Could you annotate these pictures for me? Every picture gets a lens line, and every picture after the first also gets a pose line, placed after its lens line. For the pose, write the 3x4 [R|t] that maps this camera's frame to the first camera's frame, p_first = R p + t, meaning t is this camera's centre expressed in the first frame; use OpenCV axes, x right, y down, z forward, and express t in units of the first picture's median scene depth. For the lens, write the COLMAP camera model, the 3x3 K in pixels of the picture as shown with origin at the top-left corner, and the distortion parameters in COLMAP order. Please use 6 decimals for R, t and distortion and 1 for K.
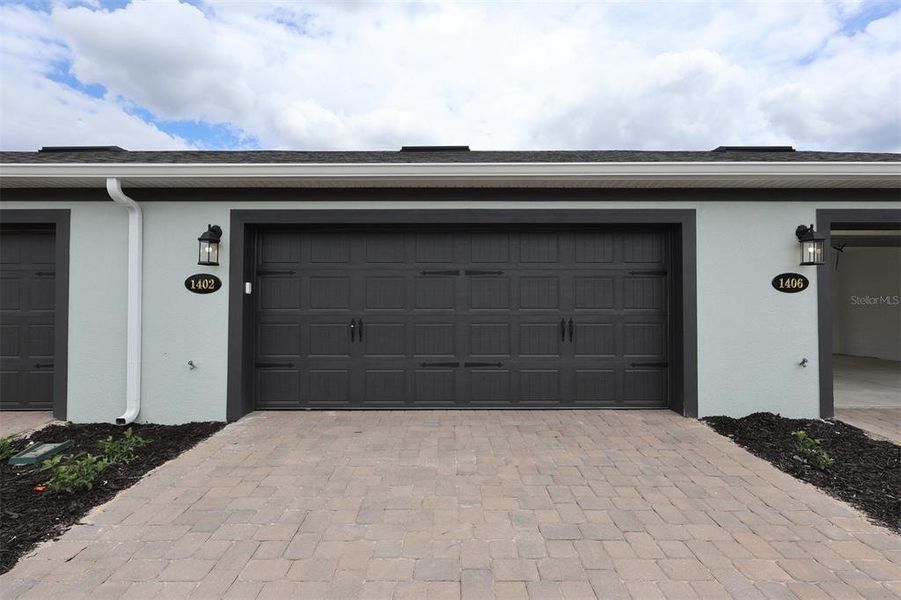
lens RADIAL K [[418.7, 0, 459.9], [0, 418.7, 300.4], [0, 0, 1]] dist [0.002751, 0.001762]
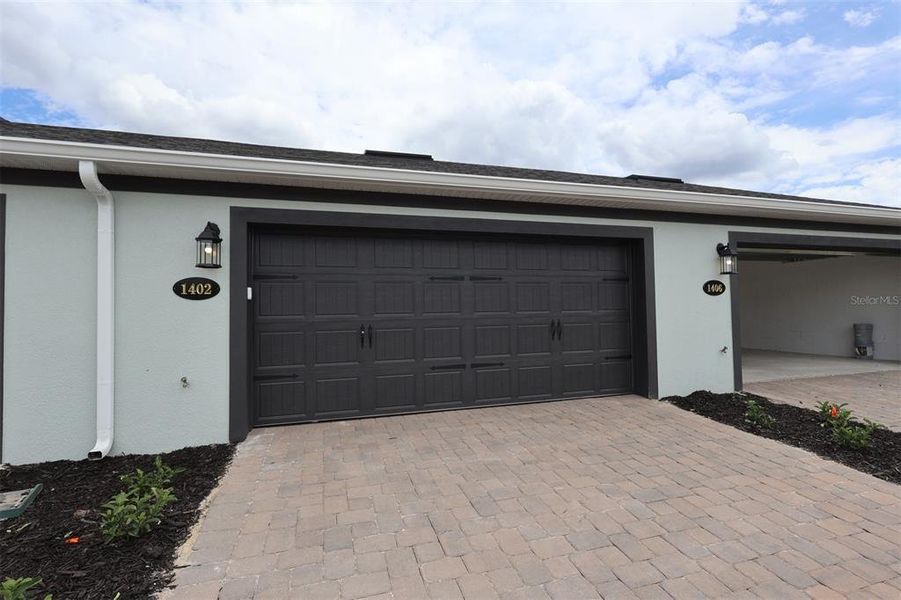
lens RADIAL K [[418.7, 0, 453.7], [0, 418.7, 297.5], [0, 0, 1]] dist [0.002751, 0.001762]
pose [[0.957486, -0.006036, 0.288415, -0.347945], [0.011342, 0.999796, -0.016729, -0.000115], [-0.288255, 0.019289, 0.957359, 0.002103]]
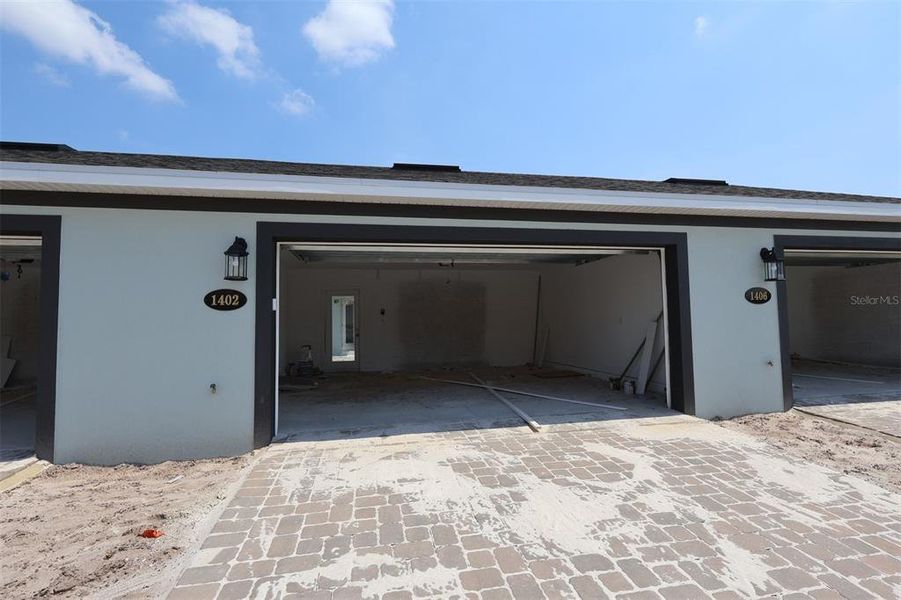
lens RADIAL K [[418.7, 0, 456.5], [0, 418.7, 300.7], [0, 0, 1]] dist [0.002751, 0.001762]
pose [[0.981704, -0.006958, 0.190287, -0.285010], [0.014006, 0.999264, -0.035718, 0.002850], [-0.189899, 0.037729, 0.981079, -0.009040]]
